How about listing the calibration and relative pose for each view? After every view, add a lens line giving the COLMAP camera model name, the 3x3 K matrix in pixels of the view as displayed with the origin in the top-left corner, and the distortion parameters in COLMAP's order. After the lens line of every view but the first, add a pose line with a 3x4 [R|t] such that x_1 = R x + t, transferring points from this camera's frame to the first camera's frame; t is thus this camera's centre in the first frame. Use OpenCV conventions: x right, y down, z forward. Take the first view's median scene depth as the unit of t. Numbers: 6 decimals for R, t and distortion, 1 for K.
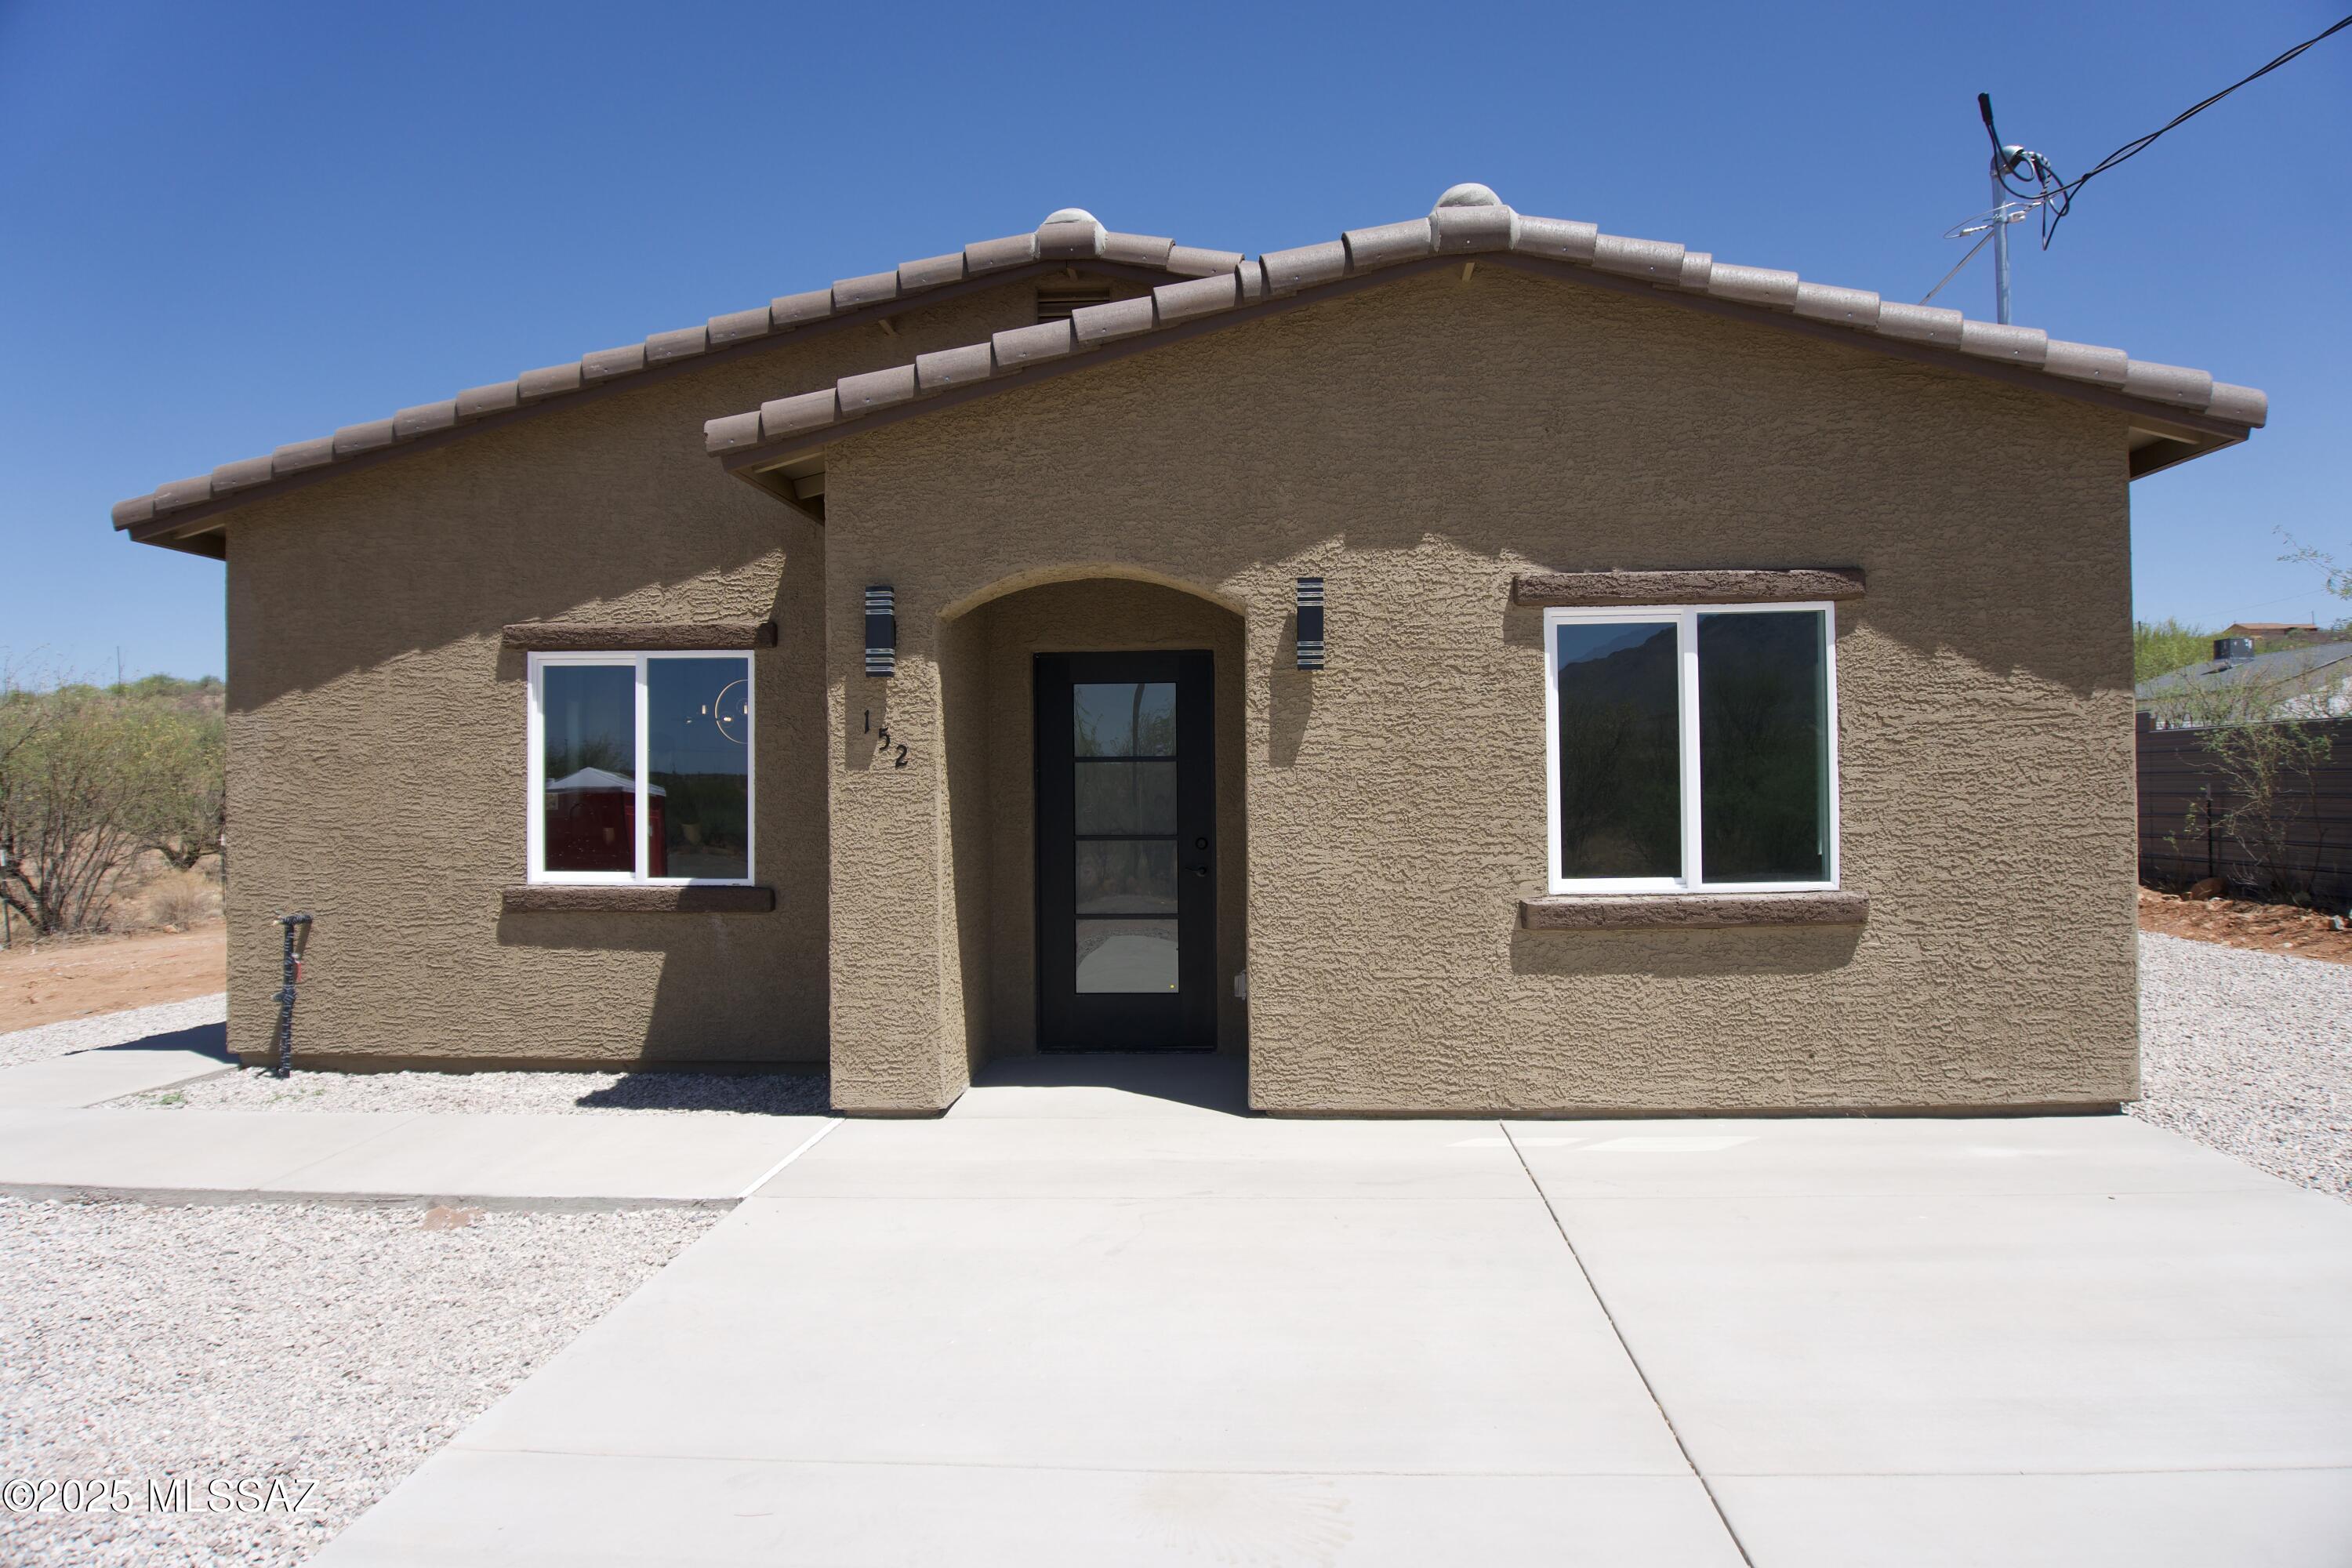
lens RADIAL K [[1557.9, 0, 1176.0], [0, 1557.9, 784.0], [0, 0, 1]] dist [-0.057528, -0.000525]
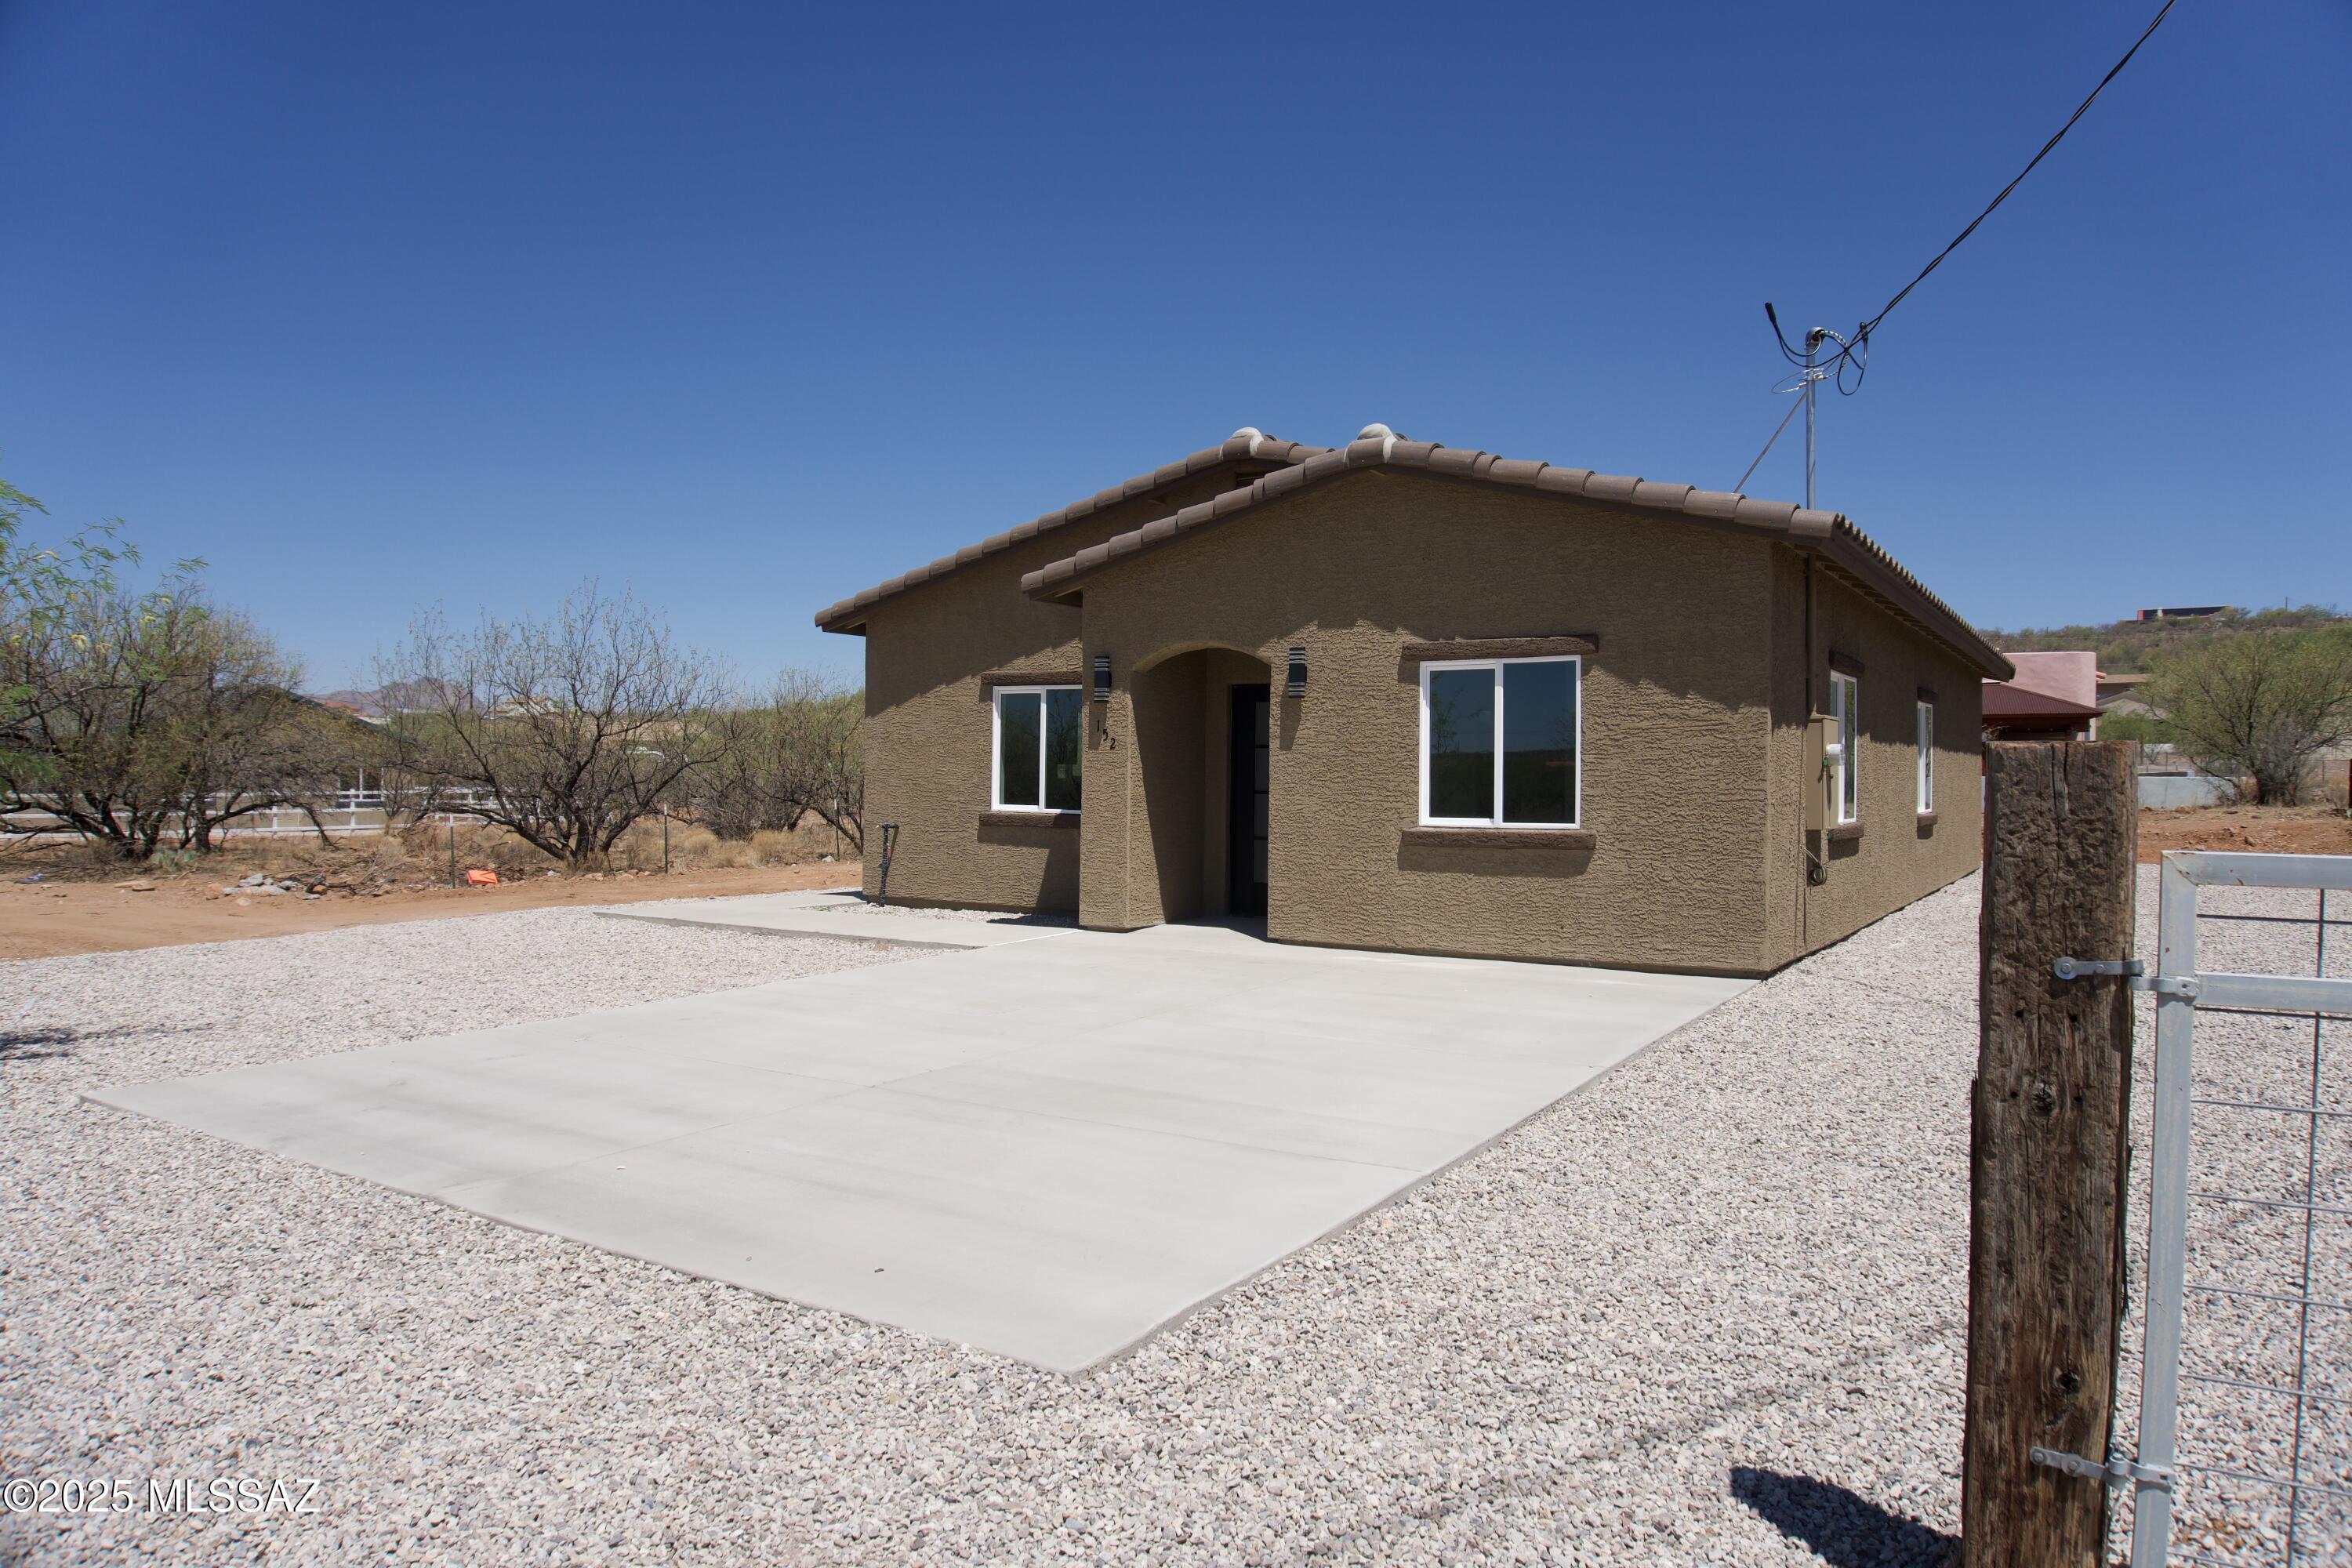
lens RADIAL K [[1557.9, 0, 1176.0], [0, 1557.9, 784.0], [0, 0, 1]] dist [-0.057528, -0.000525]
pose [[0.874500, 0.020891, -0.484575, 0.841213], [-0.017088, 0.999779, 0.012264, 0.007326], [0.484724, -0.002444, 0.874664, -0.658388]]
